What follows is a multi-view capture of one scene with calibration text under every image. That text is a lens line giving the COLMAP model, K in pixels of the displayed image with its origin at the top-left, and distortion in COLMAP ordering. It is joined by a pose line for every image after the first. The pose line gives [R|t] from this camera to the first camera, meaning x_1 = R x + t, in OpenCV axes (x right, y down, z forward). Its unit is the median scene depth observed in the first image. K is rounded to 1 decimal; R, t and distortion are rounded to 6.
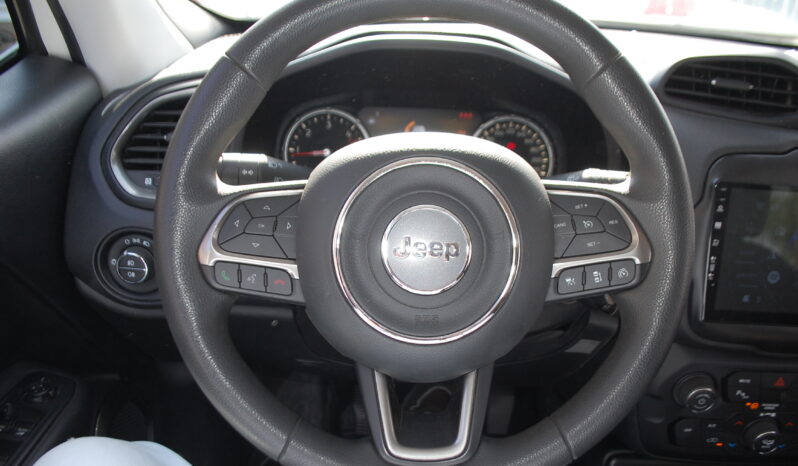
lens RADIAL K [[634.1, 0, 395.9], [0, 634.1, 250.2], [0, 0, 1]] dist [-0.083512, 0.005424]
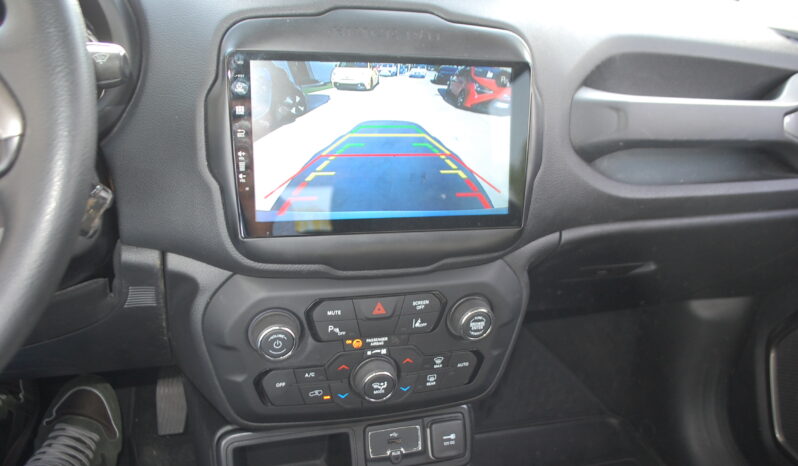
lens RADIAL K [[659.8, 0, 385.1], [0, 659.8, 246.4], [0, 0, 1]] dist [-0.006684, -0.066794]
pose [[0.960064, -0.101512, 0.260714, 0.418616], [0.103398, 0.994619, 0.006508, 0.128709], [-0.259971, 0.020709, 0.965394, 0.149958]]
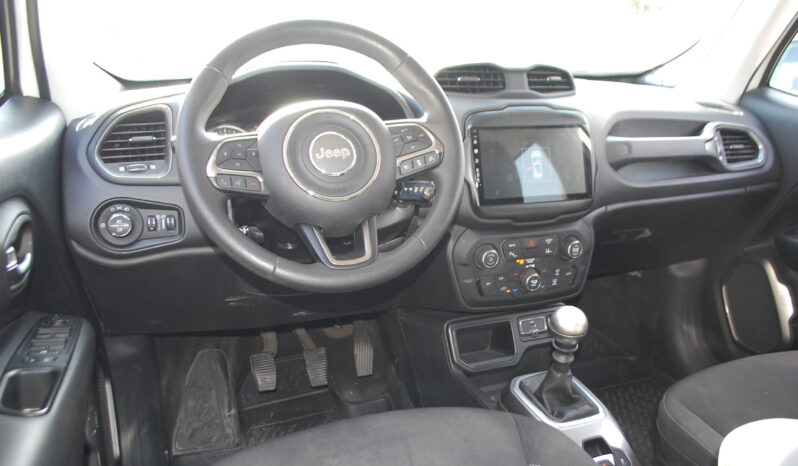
lens RADIAL K [[613.1, 0, 399.0], [0, 613.1, 233.0], [0, 0, 1]] dist [-0.047362, -0.001144]
pose [[0.937539, -0.137547, 0.319533, -0.261032], [0.188013, 0.973155, -0.132740, 0.347644], [-0.292697, 0.184525, 0.938232, -0.500901]]
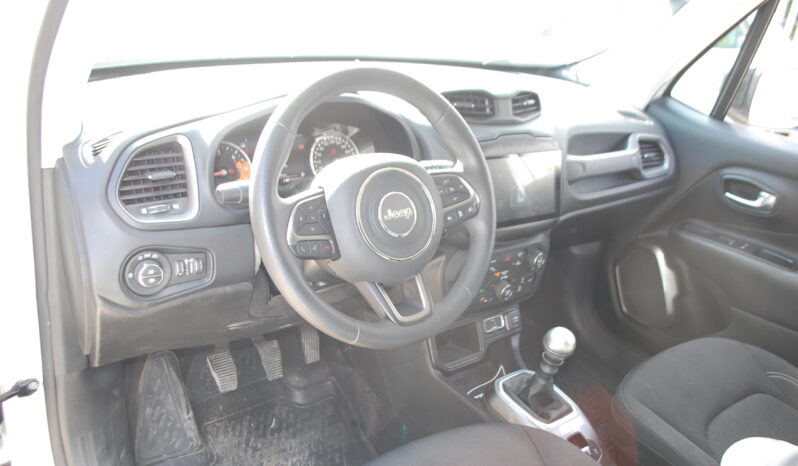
lens RADIAL K [[624.5, 0, 399.4], [0, 624.5, 242.1], [0, 0, 1]] dist [-0.035383, 0.000996]
pose [[0.805622, -0.199239, 0.557922, -0.710052], [0.189097, 0.978970, 0.076550, -0.043177], [-0.561440, 0.043831, 0.826356, -0.407186]]
